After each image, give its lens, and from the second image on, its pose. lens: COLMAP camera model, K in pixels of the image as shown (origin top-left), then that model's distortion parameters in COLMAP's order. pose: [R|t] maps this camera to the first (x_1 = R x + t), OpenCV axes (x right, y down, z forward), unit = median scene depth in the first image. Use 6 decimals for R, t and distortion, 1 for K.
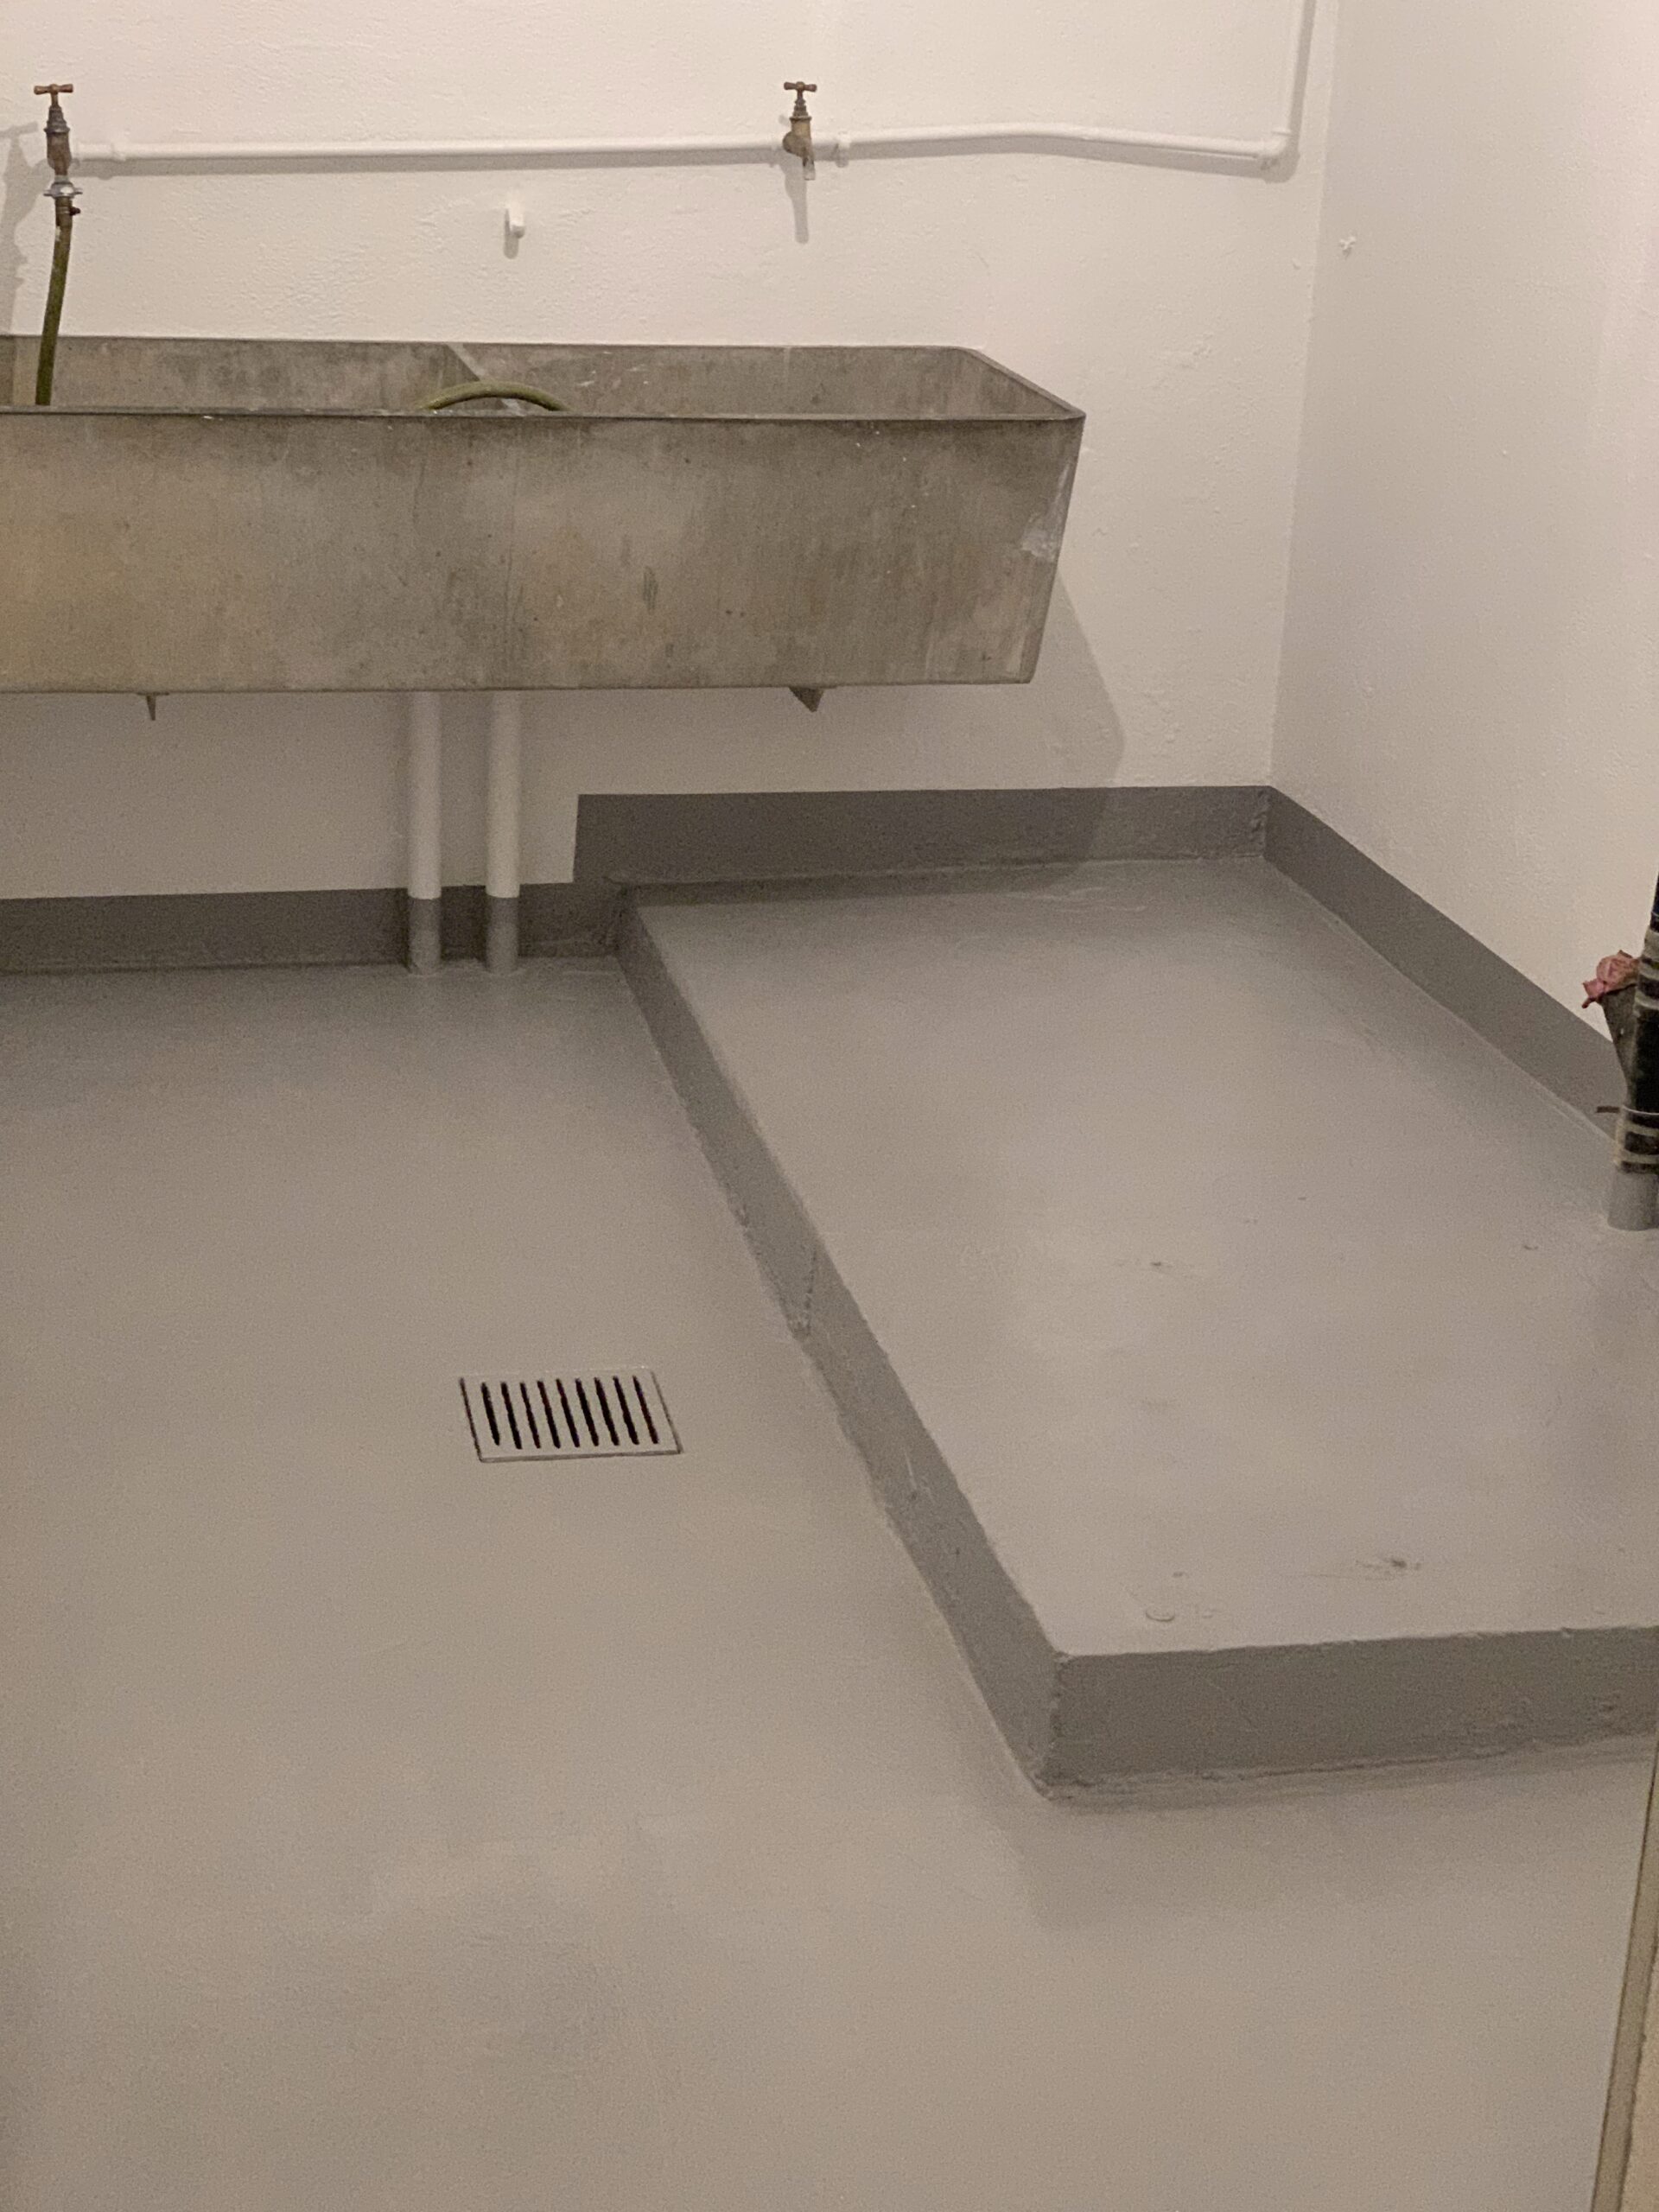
lens RADIAL K [[3335.8, 0, 822.3], [0, 3335.8, 1105.0], [0, 0, 1]] dist [0.050174, 0.000000]
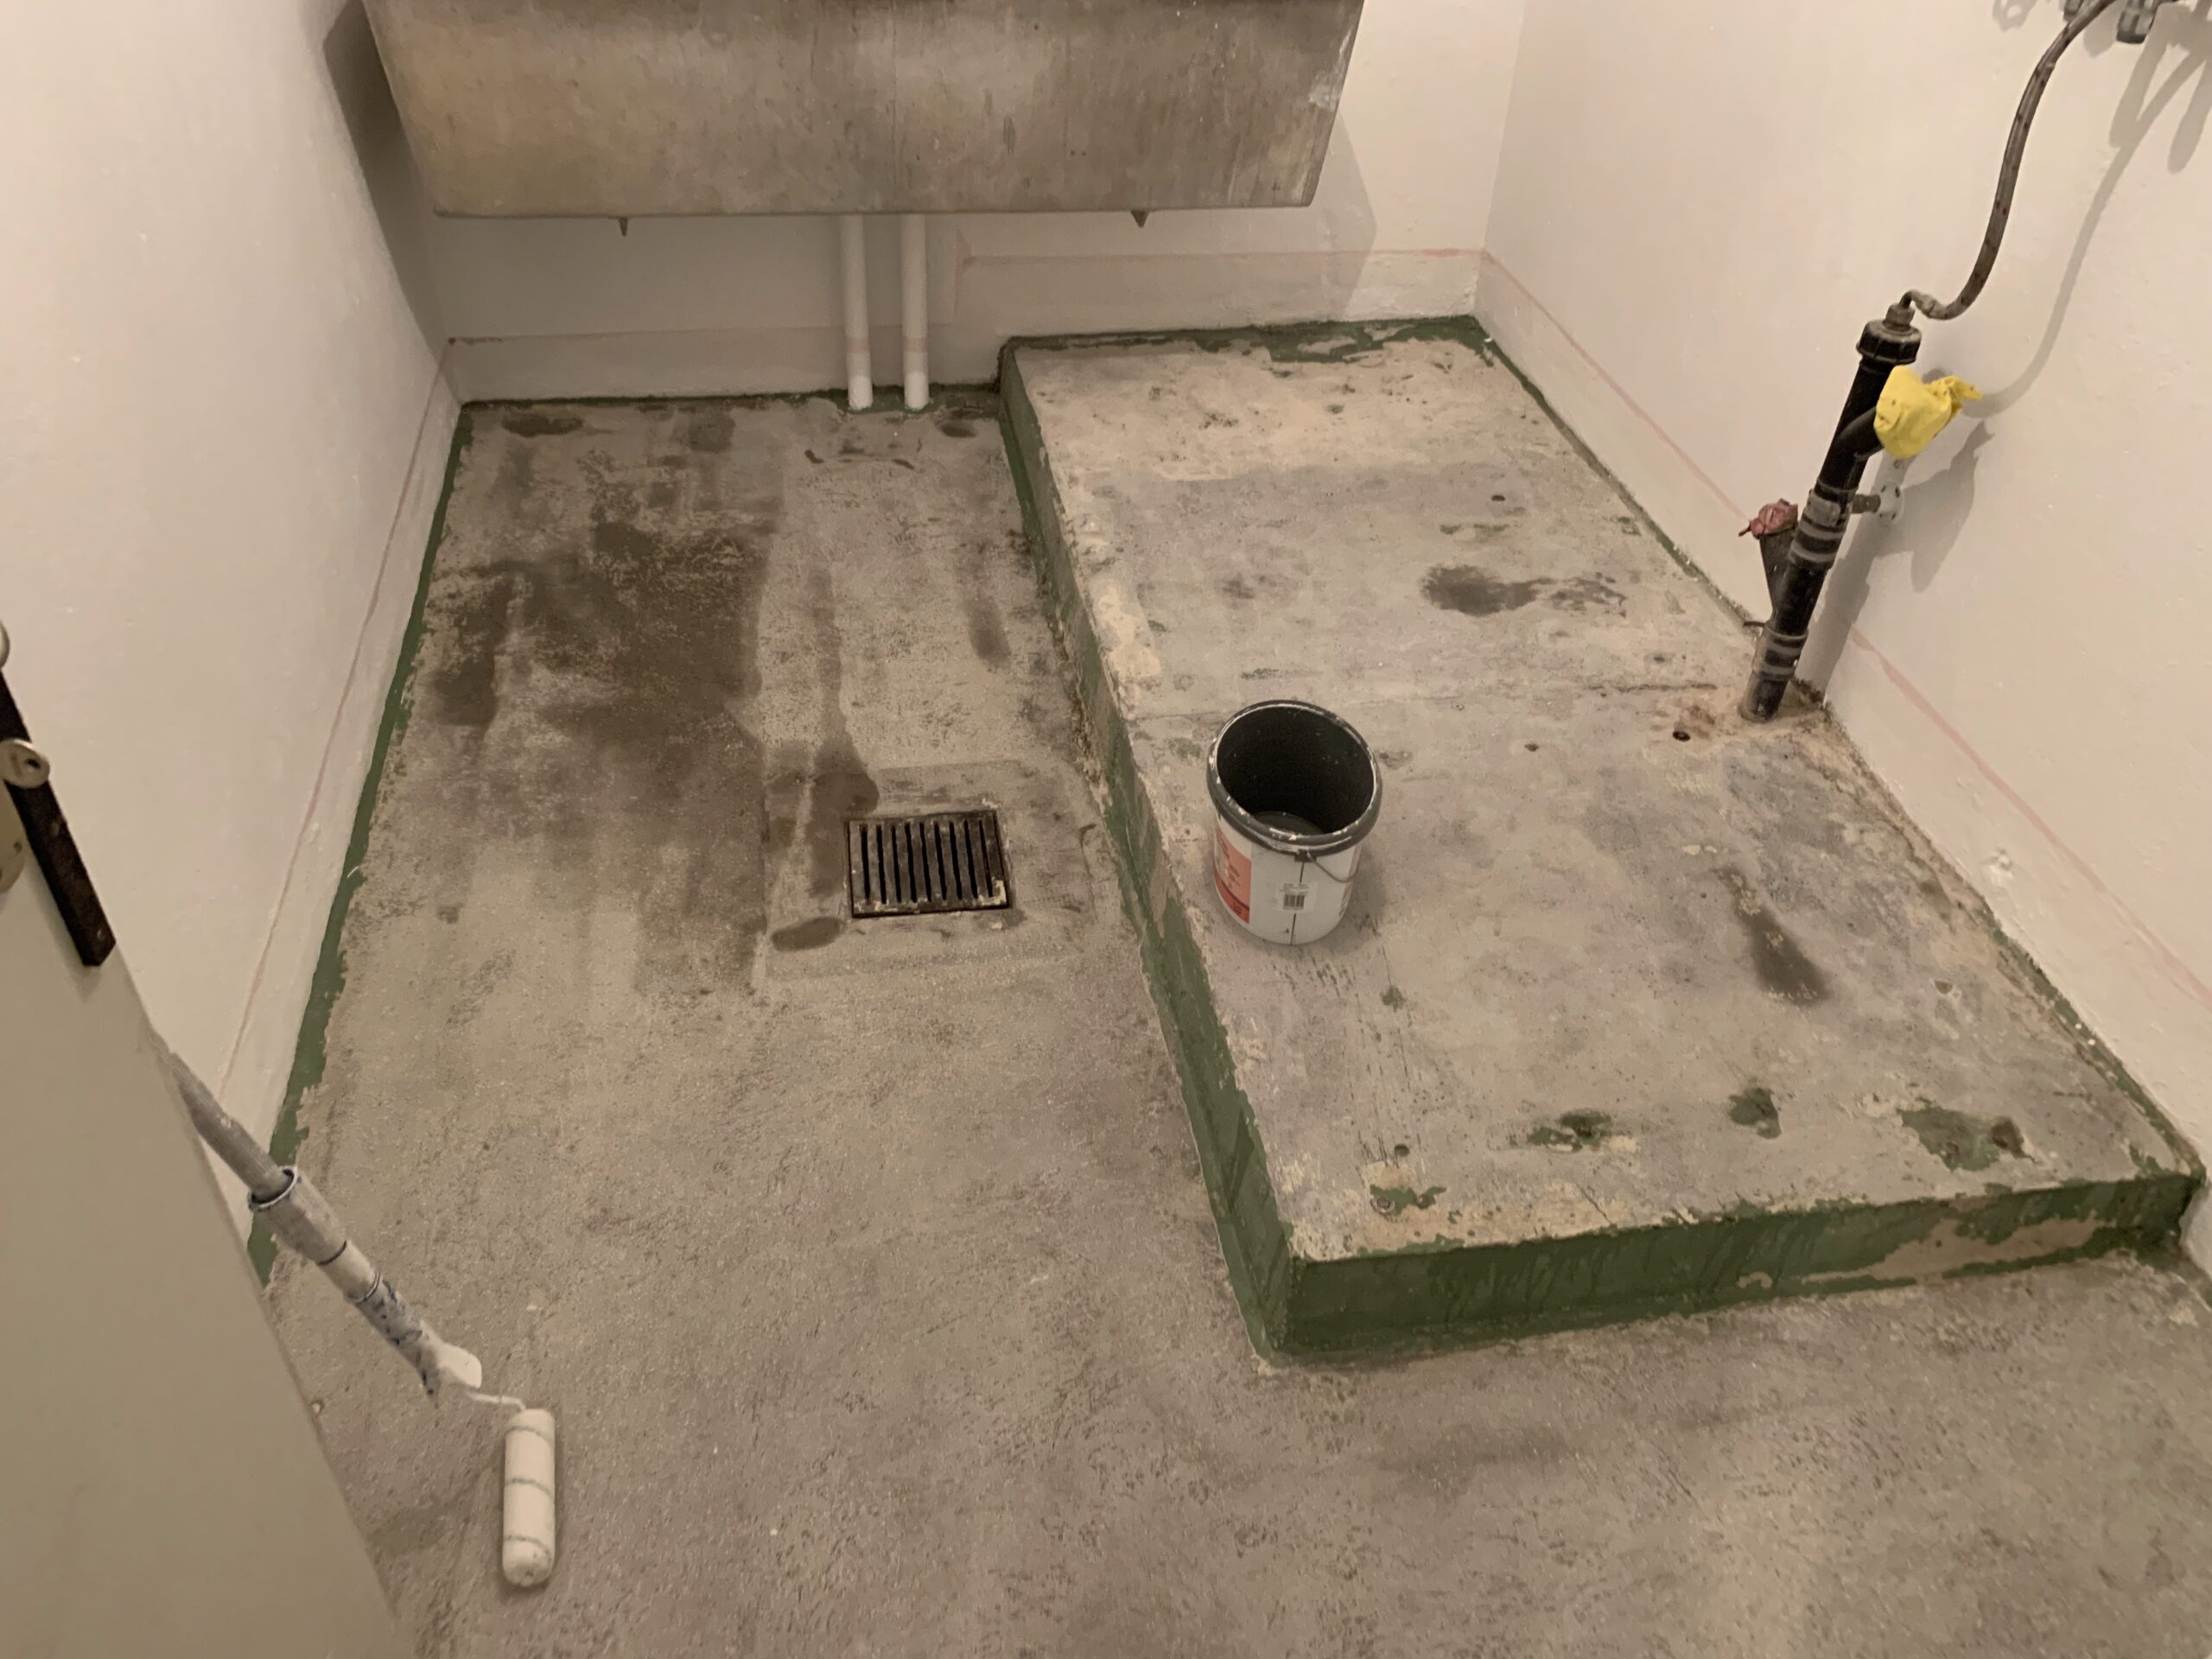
lens RADIAL K [[1676.3, 0, 1126.3], [0, 1676.3, 833.2], [0, 0, 1]] dist [-0.003704, -0.004468]
pose [[0.999329, 0.026746, -0.025029, 0.014870], [-0.017451, 0.948376, 0.316668, -0.105069], [0.032206, -0.316019, 0.948206, 0.323393]]
